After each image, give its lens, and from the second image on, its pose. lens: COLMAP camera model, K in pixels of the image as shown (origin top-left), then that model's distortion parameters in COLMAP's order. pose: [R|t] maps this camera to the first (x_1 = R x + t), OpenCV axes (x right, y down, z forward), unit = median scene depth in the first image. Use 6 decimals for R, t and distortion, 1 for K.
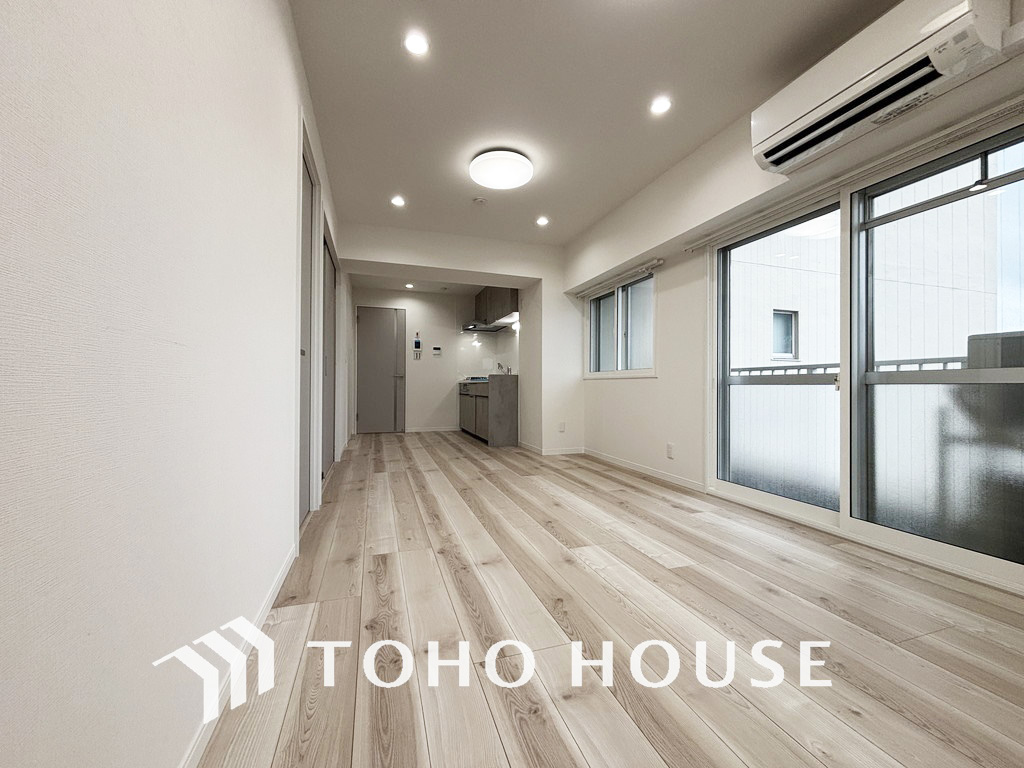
lens RADIAL K [[415.3, 0, 511.6], [0, 415.3, 385.4], [0, 0, 1]] dist [0.000815, 0.000315]
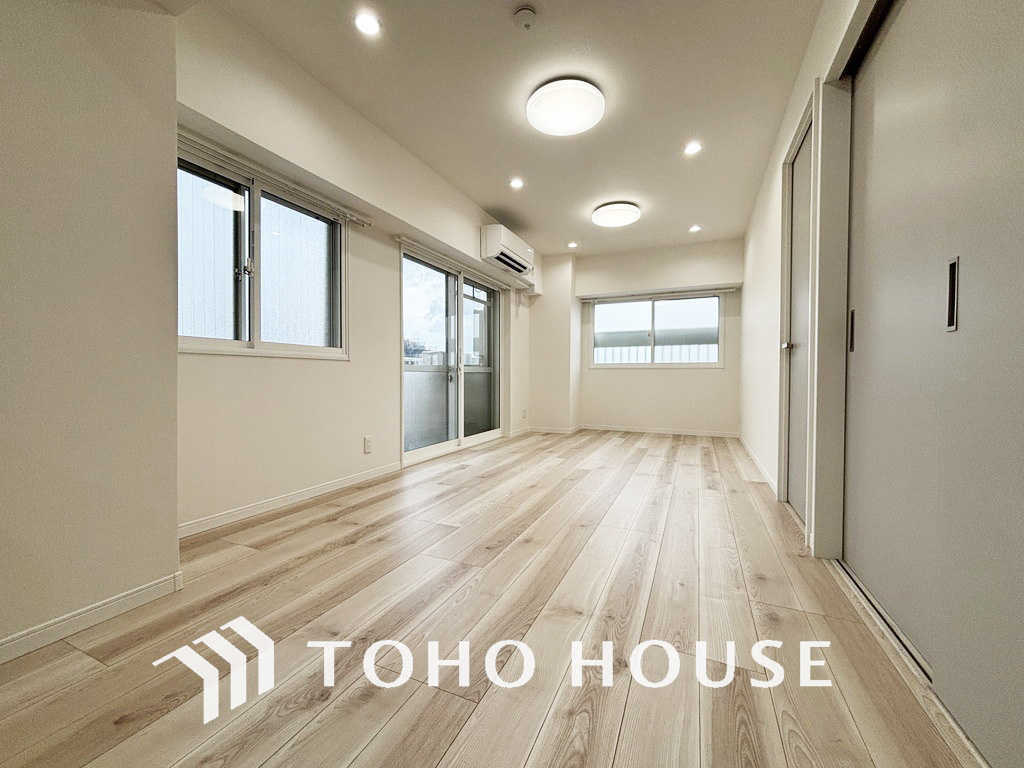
lens RADIAL K [[415.3, 0, 512.2], [0, 415.3, 381.4], [0, 0, 1]] dist [0.000815, 0.000315]
pose [[-0.742099, -0.012475, 0.670174, -0.737990], [-0.002955, 0.999878, 0.015339, 0.013480], [-0.670283, 0.009403, -0.742046, 2.450768]]
